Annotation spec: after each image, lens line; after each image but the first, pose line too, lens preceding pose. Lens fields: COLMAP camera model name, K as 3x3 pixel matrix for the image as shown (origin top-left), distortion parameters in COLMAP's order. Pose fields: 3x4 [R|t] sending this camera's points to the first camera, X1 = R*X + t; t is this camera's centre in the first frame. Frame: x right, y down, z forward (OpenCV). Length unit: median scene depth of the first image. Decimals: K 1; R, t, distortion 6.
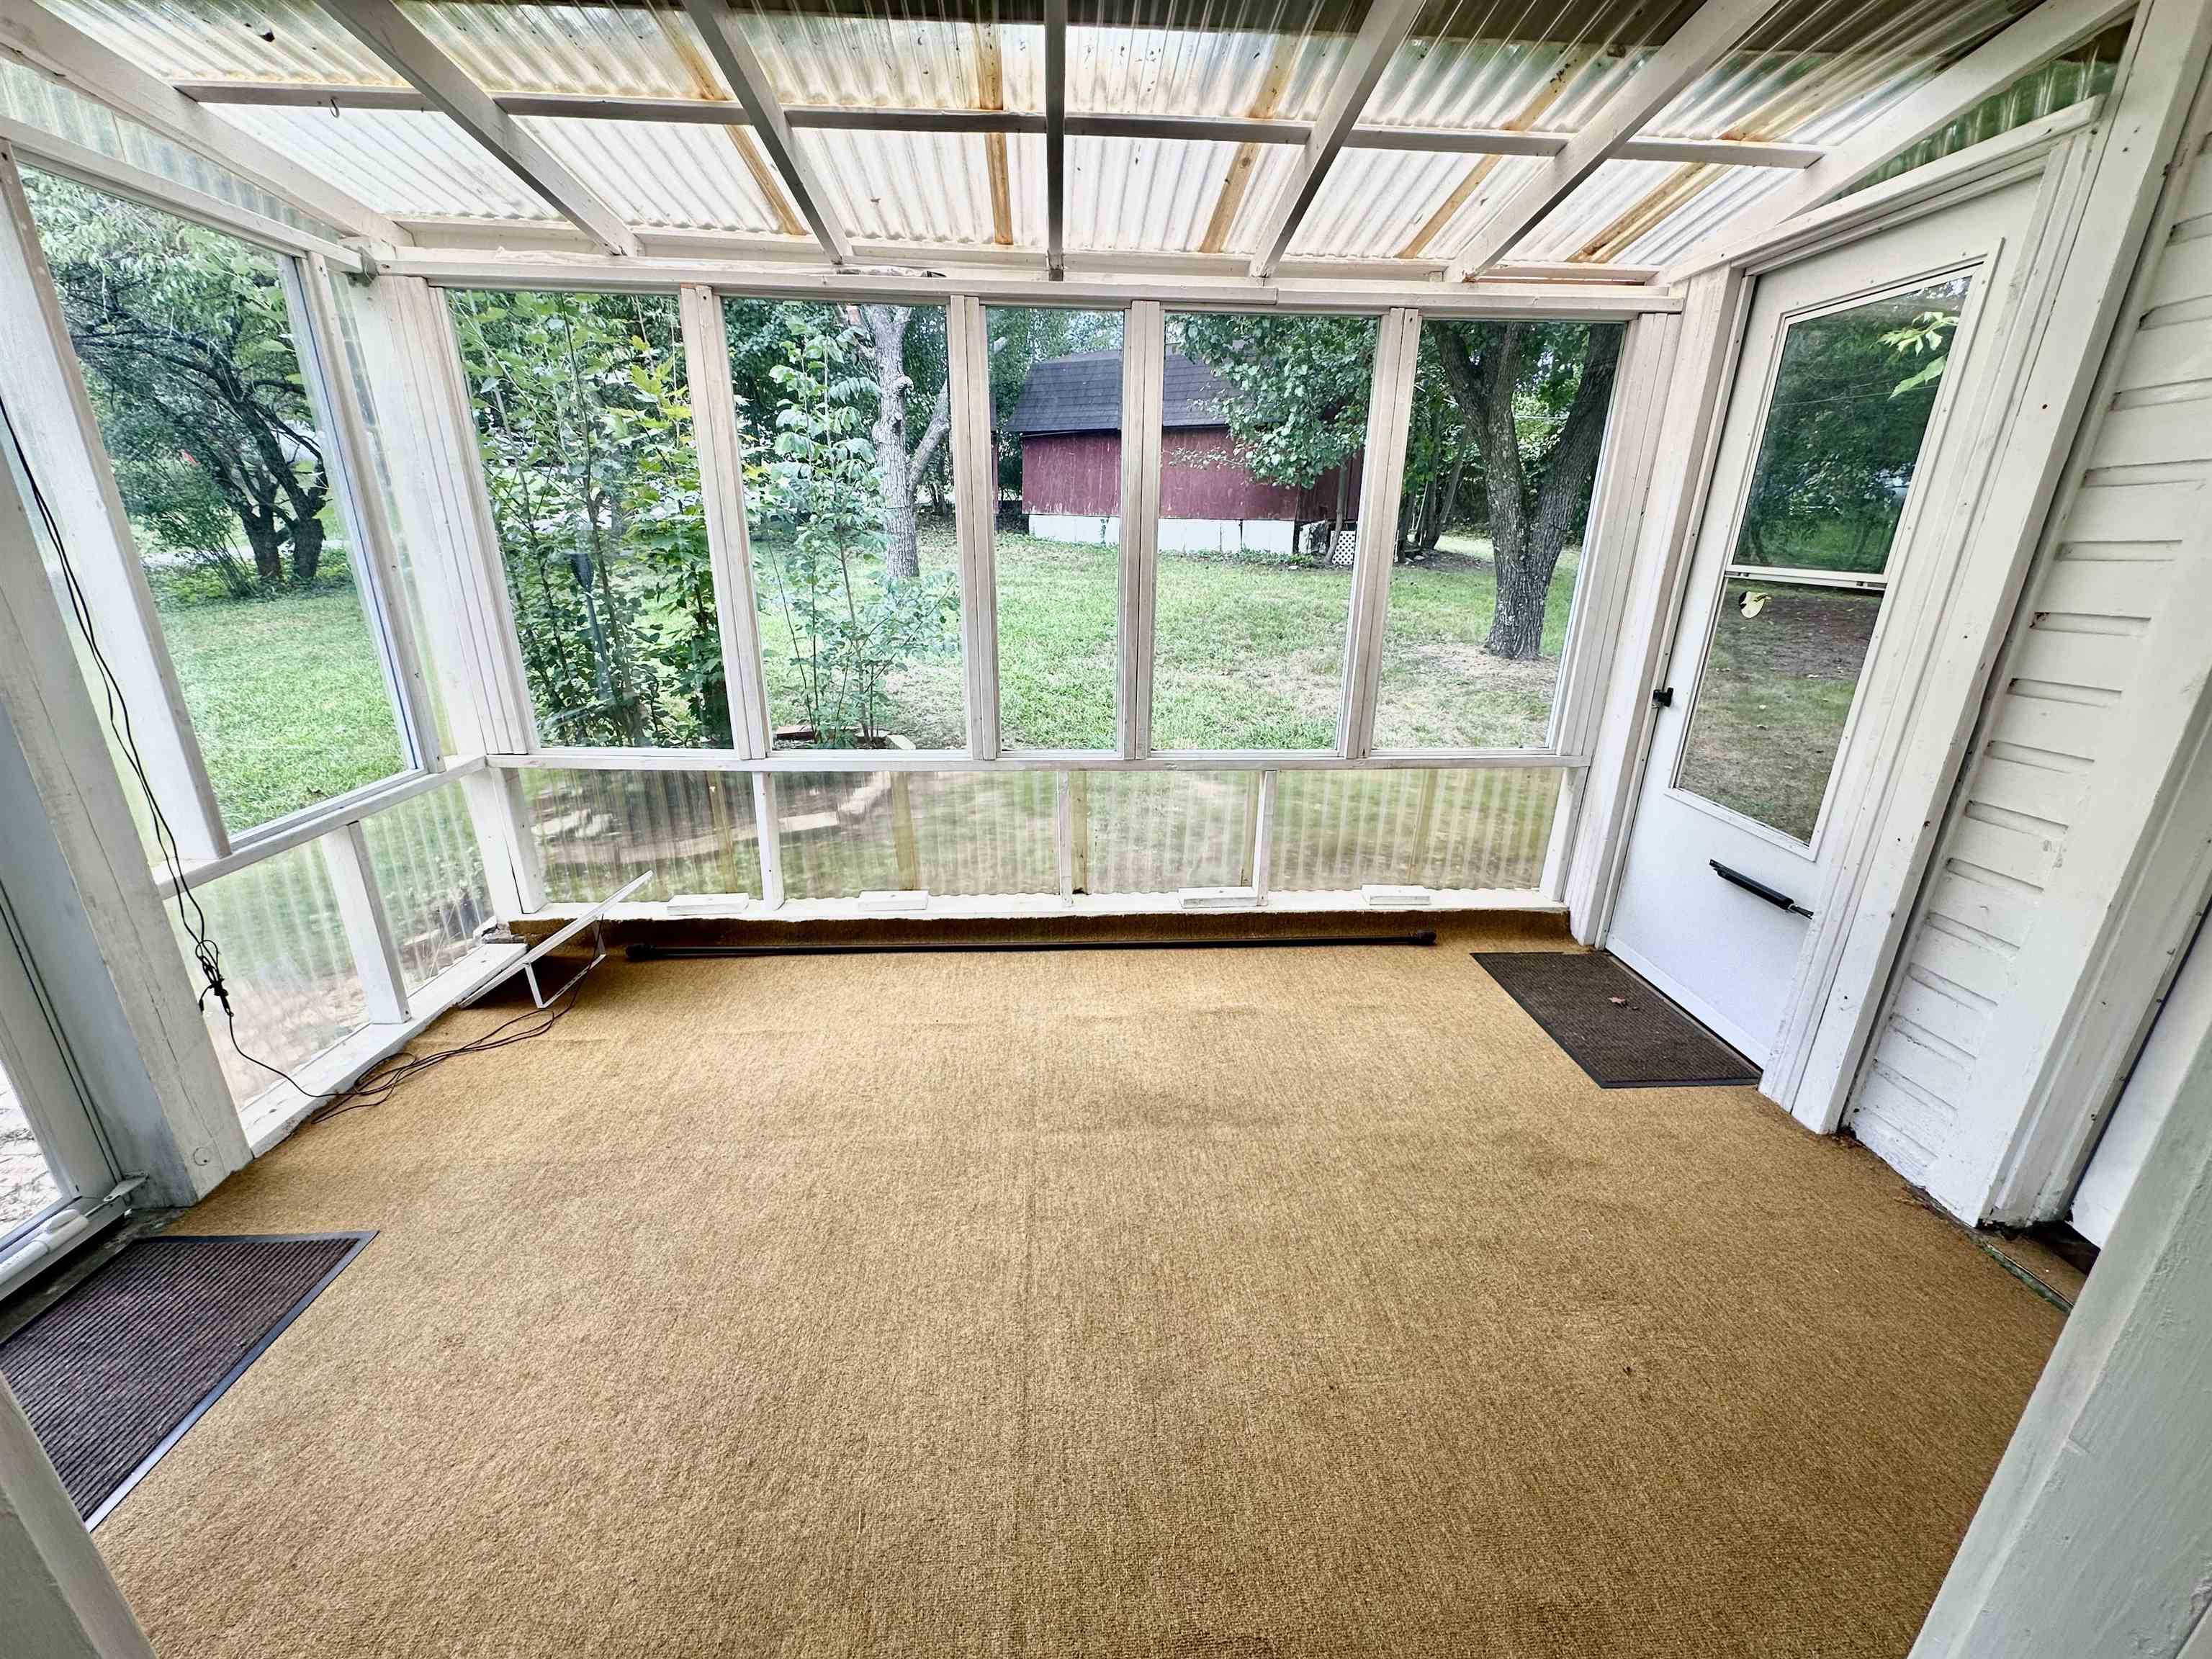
lens RADIAL K [[882.9, 0, 1104.2], [0, 882.9, 825.0], [0, 0, 1]] dist [-0.004464, 0.000741]
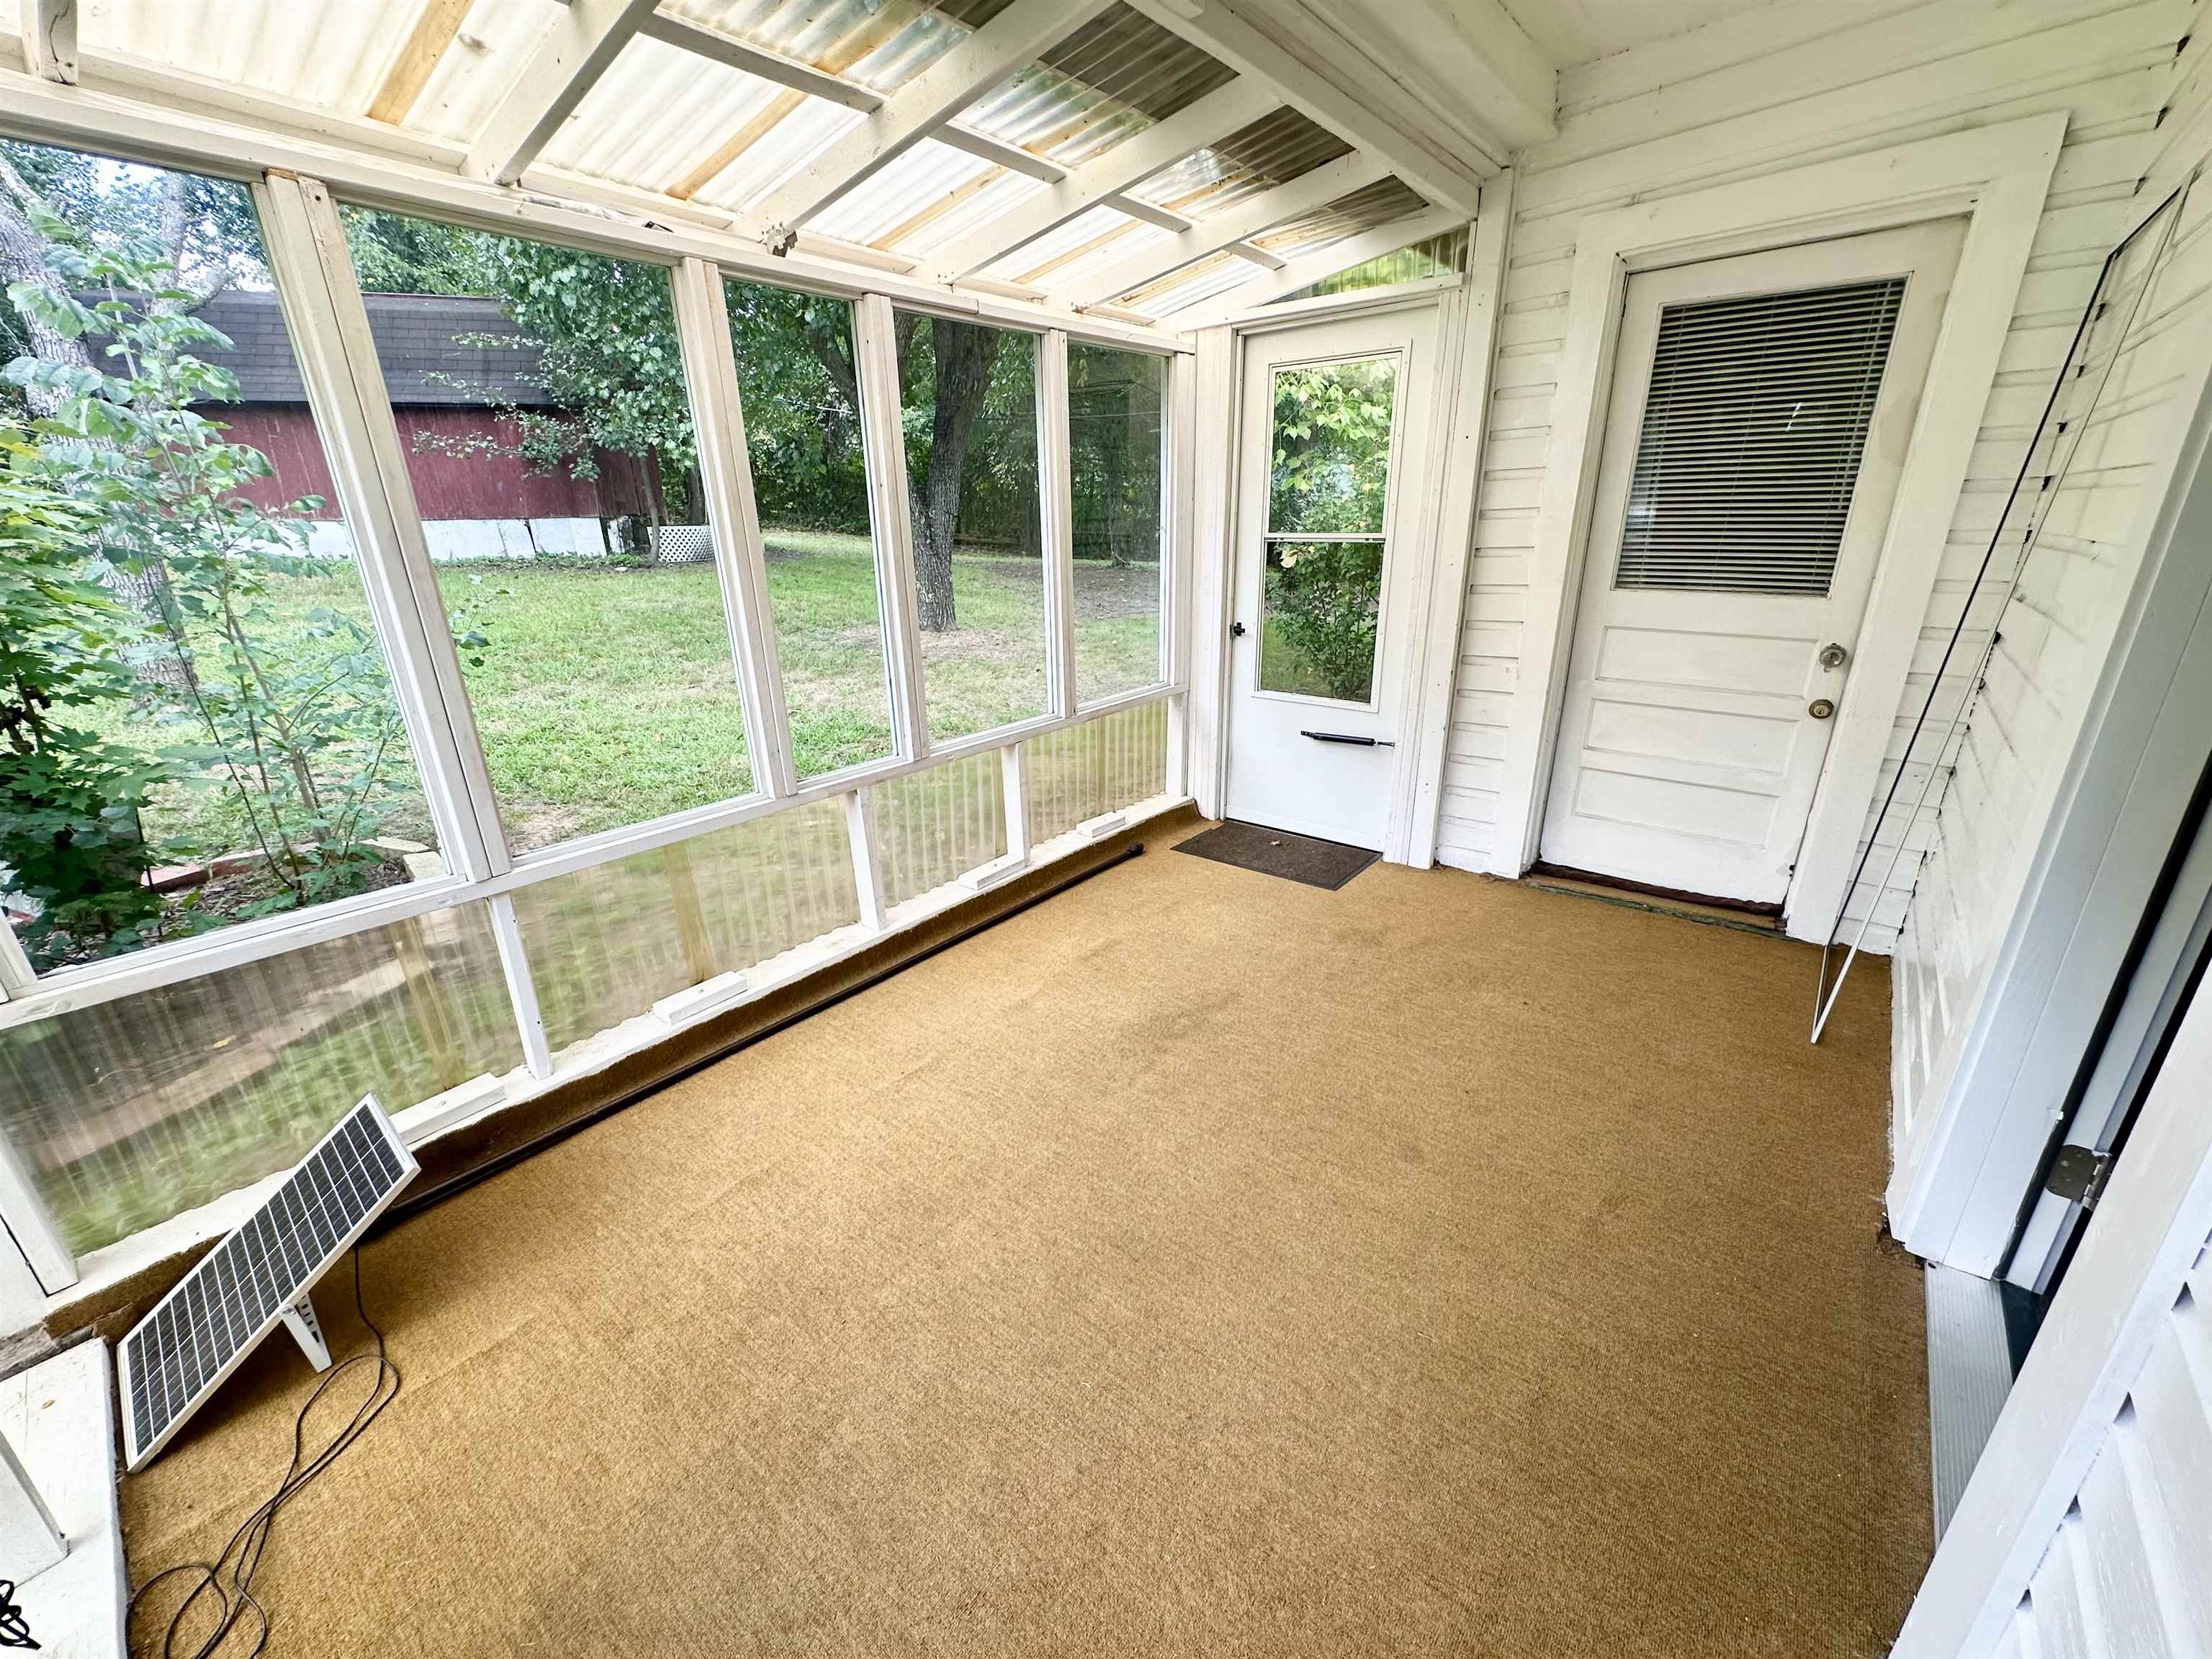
lens RADIAL K [[882.9, 0, 1105.2], [0, 882.9, 823.4], [0, 0, 1]] dist [-0.004464, 0.000741]
pose [[0.675465, -0.272232, 0.685300, -0.543779], [0.266335, 0.956689, 0.117526, -0.068533], [-0.687614, 0.103134, 0.718715, 0.158015]]
